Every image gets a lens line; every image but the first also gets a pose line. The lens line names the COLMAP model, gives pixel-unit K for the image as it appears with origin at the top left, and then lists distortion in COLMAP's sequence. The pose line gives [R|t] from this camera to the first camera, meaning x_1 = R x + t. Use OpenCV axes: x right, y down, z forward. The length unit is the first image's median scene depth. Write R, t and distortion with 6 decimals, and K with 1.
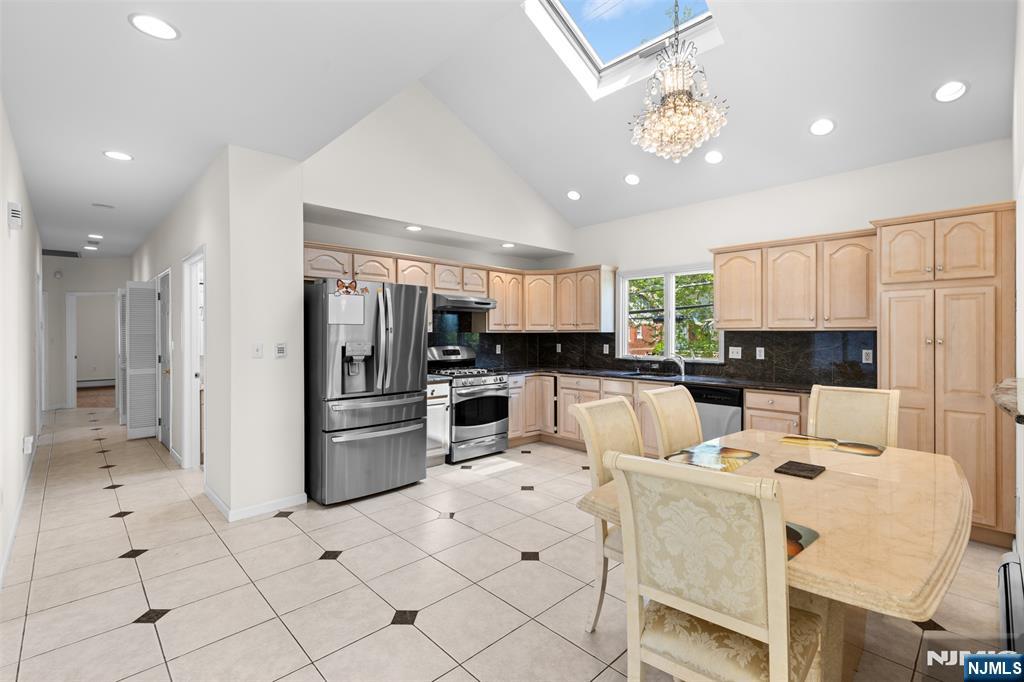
lens RADIAL K [[458.6, 0, 511.3], [0, 458.6, 334.7], [0, 0, 1]] dist [0.006708, -0.000788]
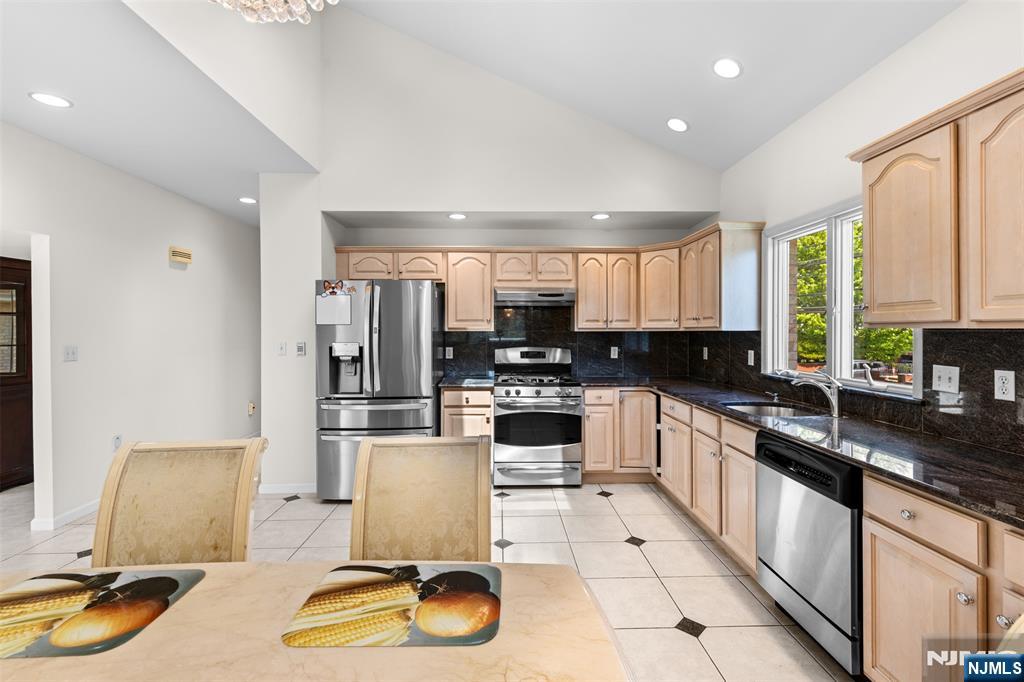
lens RADIAL K [[458.6, 0, 511.3], [0, 458.6, 334.7], [0, 0, 1]] dist [0.006708, -0.000788]
pose [[0.739108, 0.004650, -0.673570, 0.466155], [0.000975, 0.999968, 0.007973, -0.006181], [0.673586, -0.006549, 0.739080, 0.396557]]
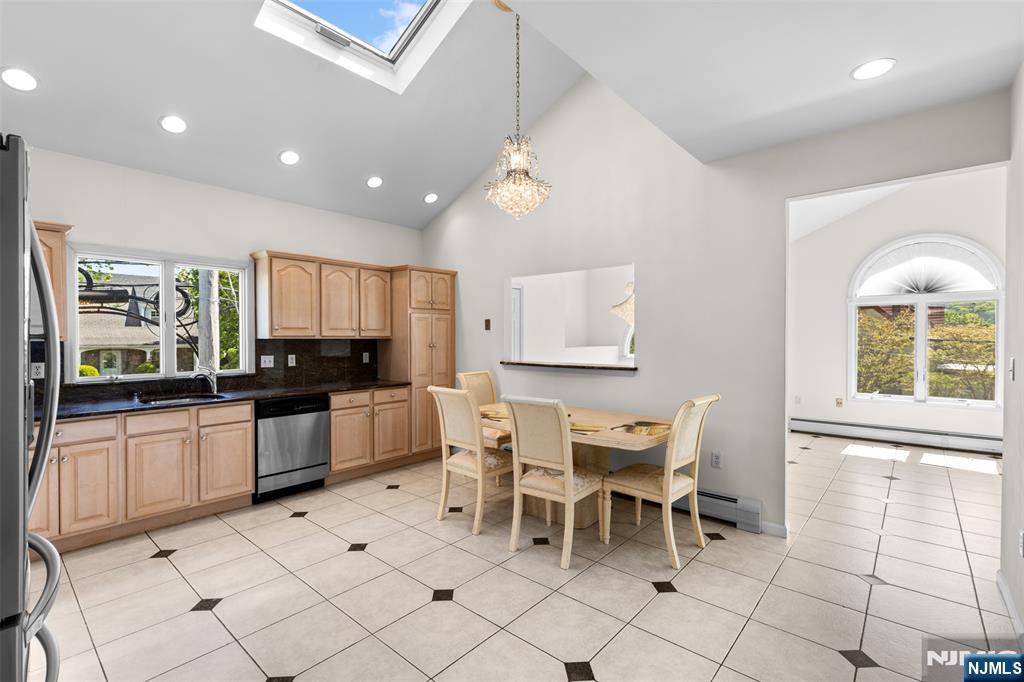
lens RADIAL K [[464.1, 0, 512.0], [0, 464.1, 341.0], [0, 0, 1]] dist [0.007856, -0.000086]
pose [[-0.088094, -0.007138, 0.996087, -0.512804], [0.004714, 0.999960, 0.007583, -0.008450], [-0.996101, 0.005363, -0.088057, 0.562744]]
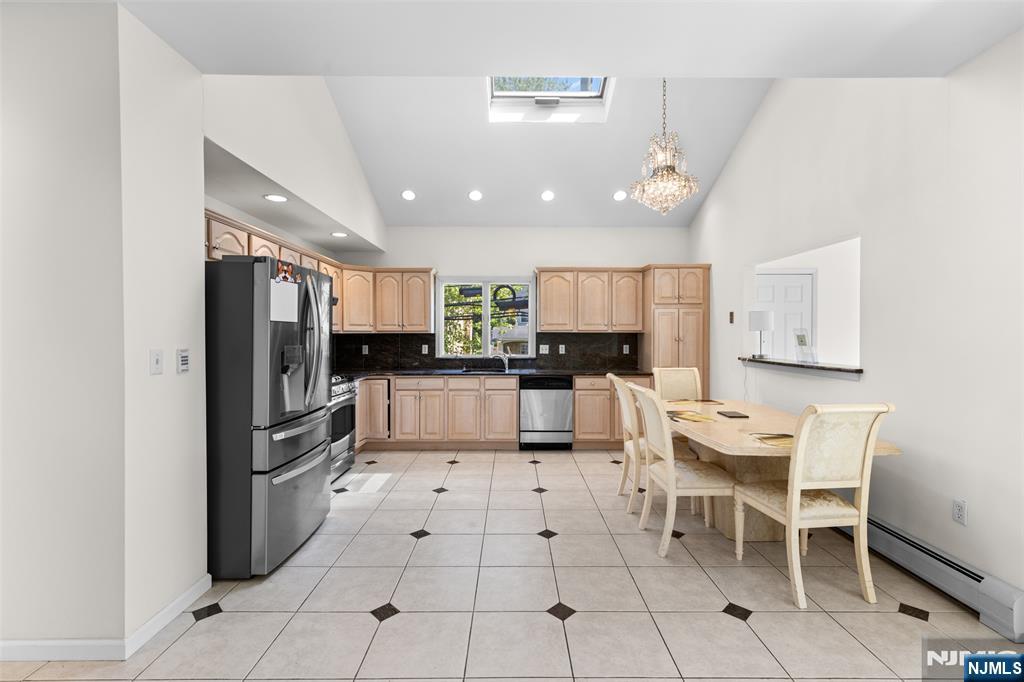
lens RADIAL K [[458.6, 0, 511.3], [0, 458.6, 334.7], [0, 0, 1]] dist [0.006708, -0.000788]
pose [[0.692161, 0.000085, 0.721743, -0.491174], [0.000856, 0.999999, -0.000939, -0.000579], [-0.721742, 0.001268, 0.692161, 0.173864]]
